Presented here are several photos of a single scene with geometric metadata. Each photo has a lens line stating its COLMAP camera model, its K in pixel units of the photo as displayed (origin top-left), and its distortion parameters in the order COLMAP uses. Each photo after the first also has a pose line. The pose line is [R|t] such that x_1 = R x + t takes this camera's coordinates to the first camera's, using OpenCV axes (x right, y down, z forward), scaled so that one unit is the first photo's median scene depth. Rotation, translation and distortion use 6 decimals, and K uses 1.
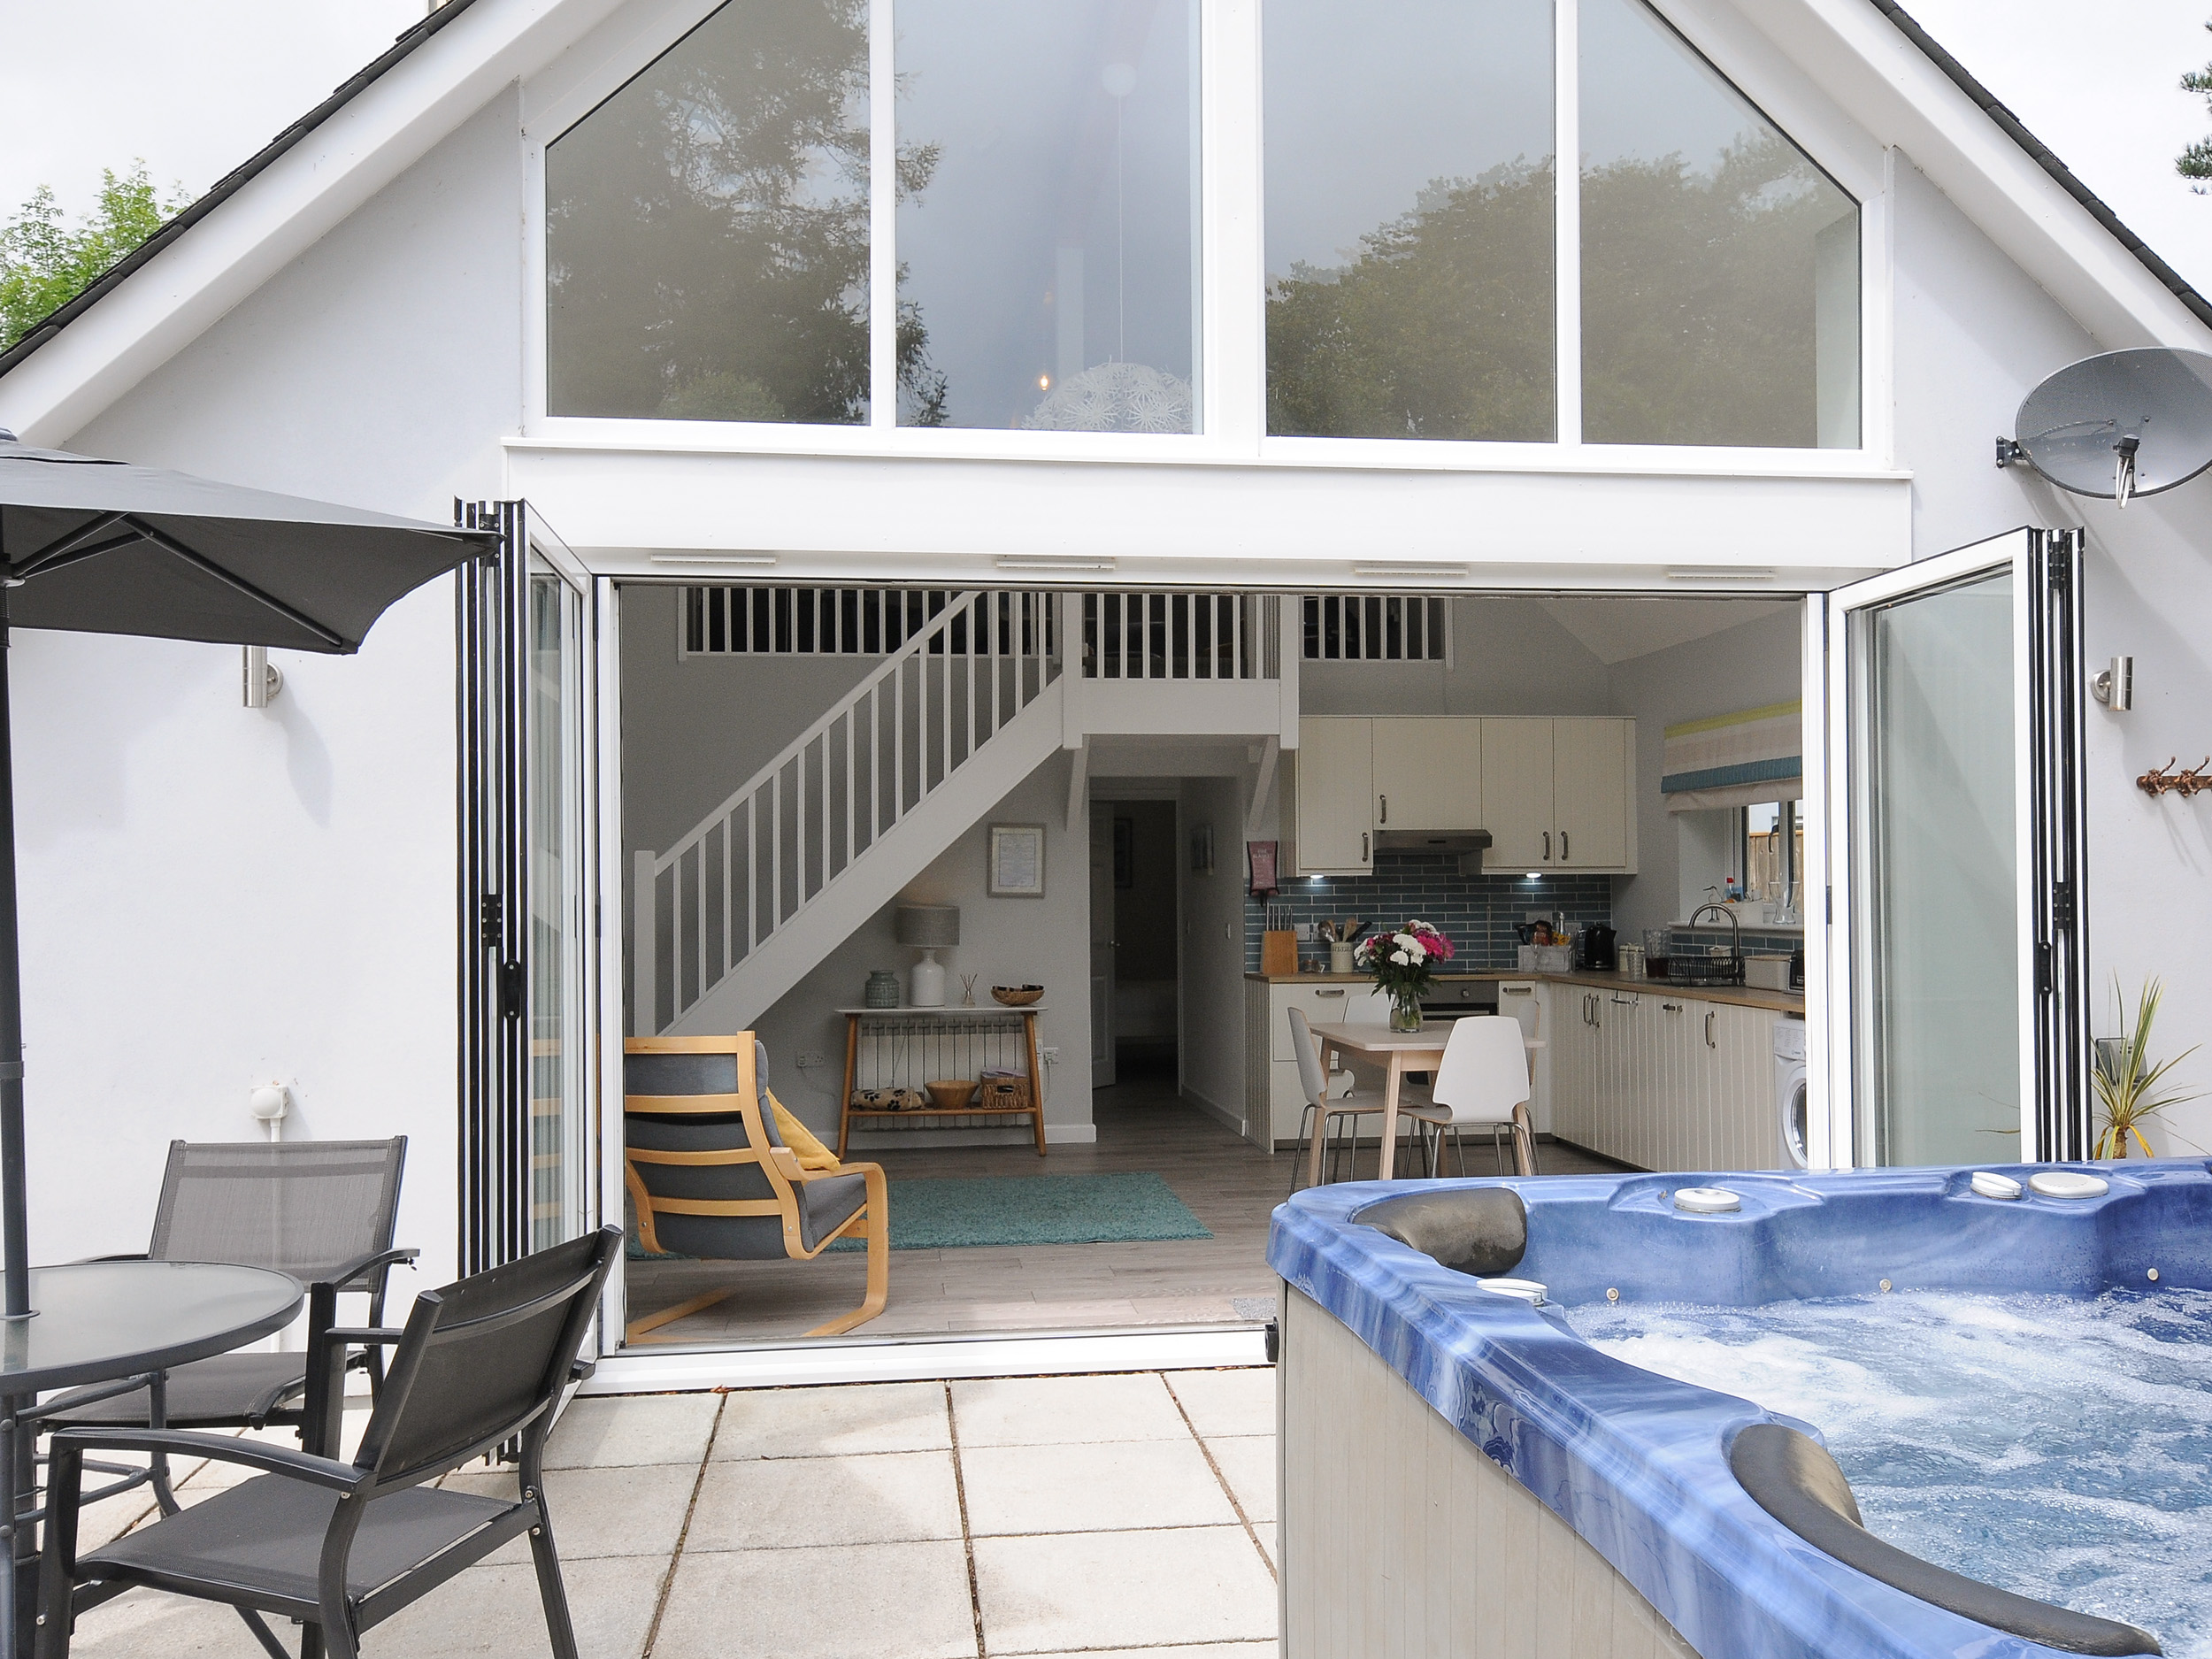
lens RADIAL K [[1758.7, 0, 1098.6], [0, 1758.7, 878.9], [0, 0, 1]] dist [0.007707, -0.000917]
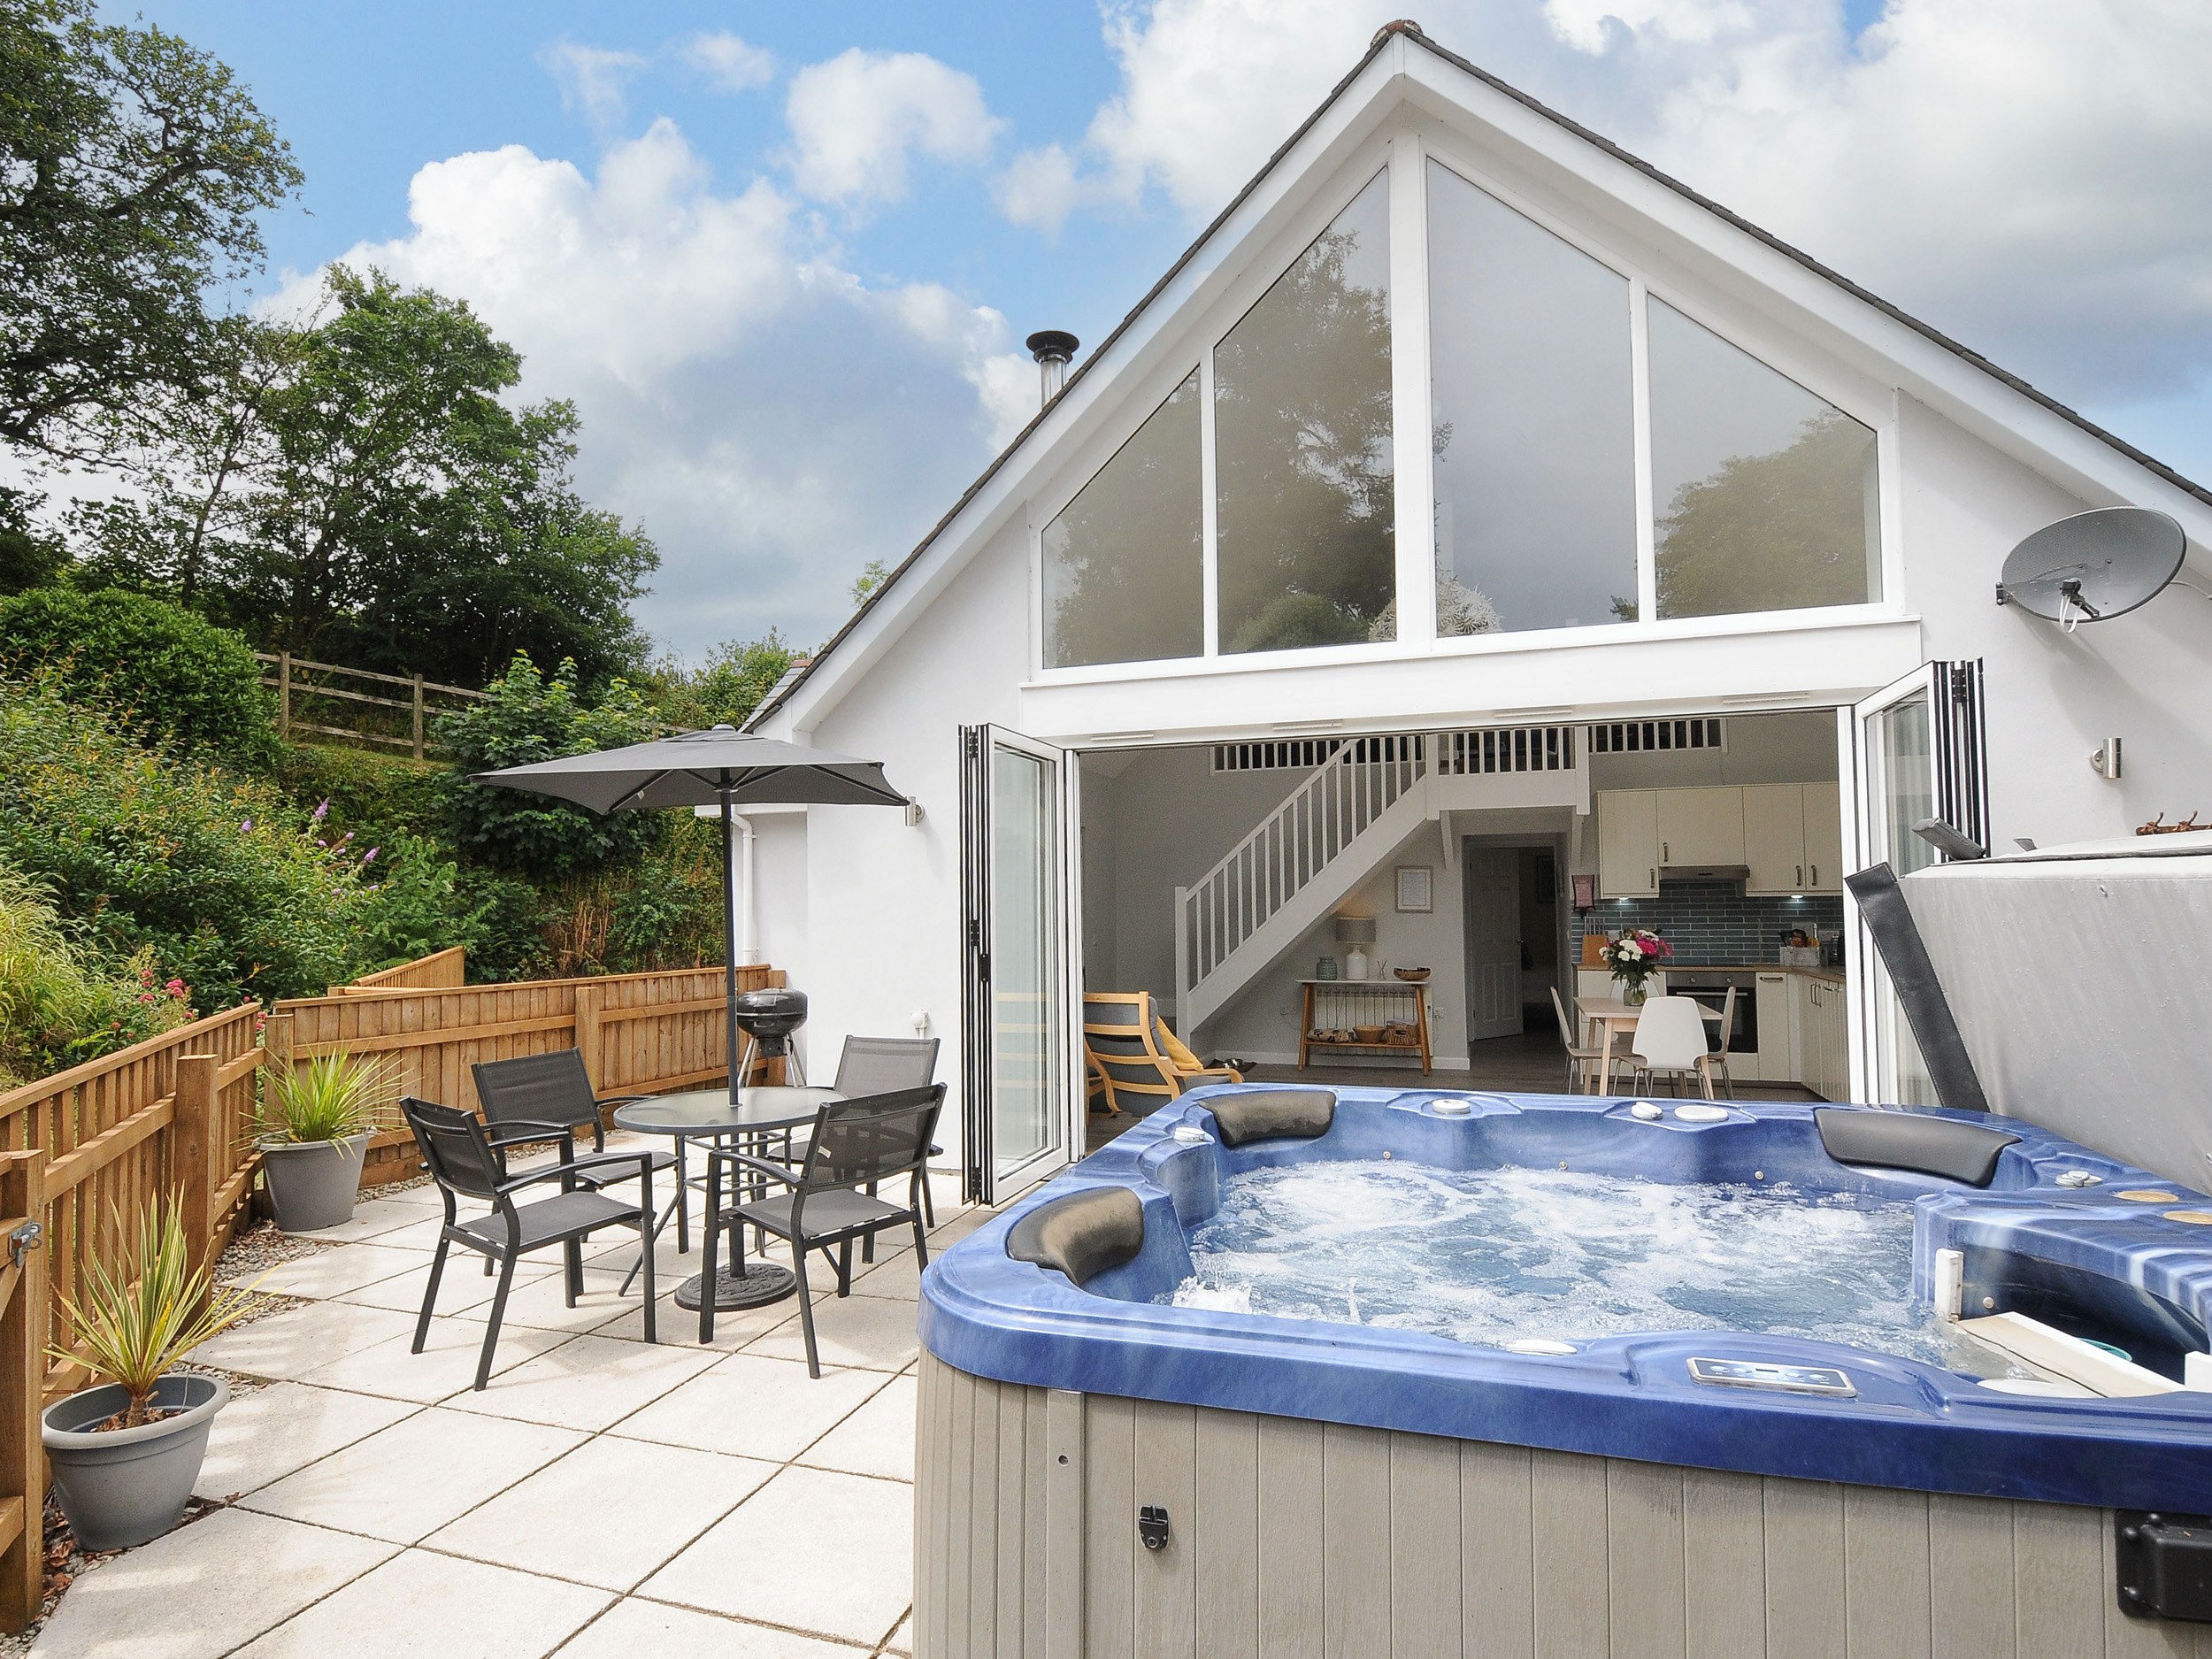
lens RADIAL K [[1130.2, 0, 1115.2], [0, 1130.2, 864.2], [0, 0, 1]] dist [0.002385, -0.014581]
pose [[0.904479, -0.017973, -0.426140, 0.152843], [0.007366, 0.999621, -0.026526, -0.008477], [0.426455, 0.020853, 0.904268, -0.044961]]
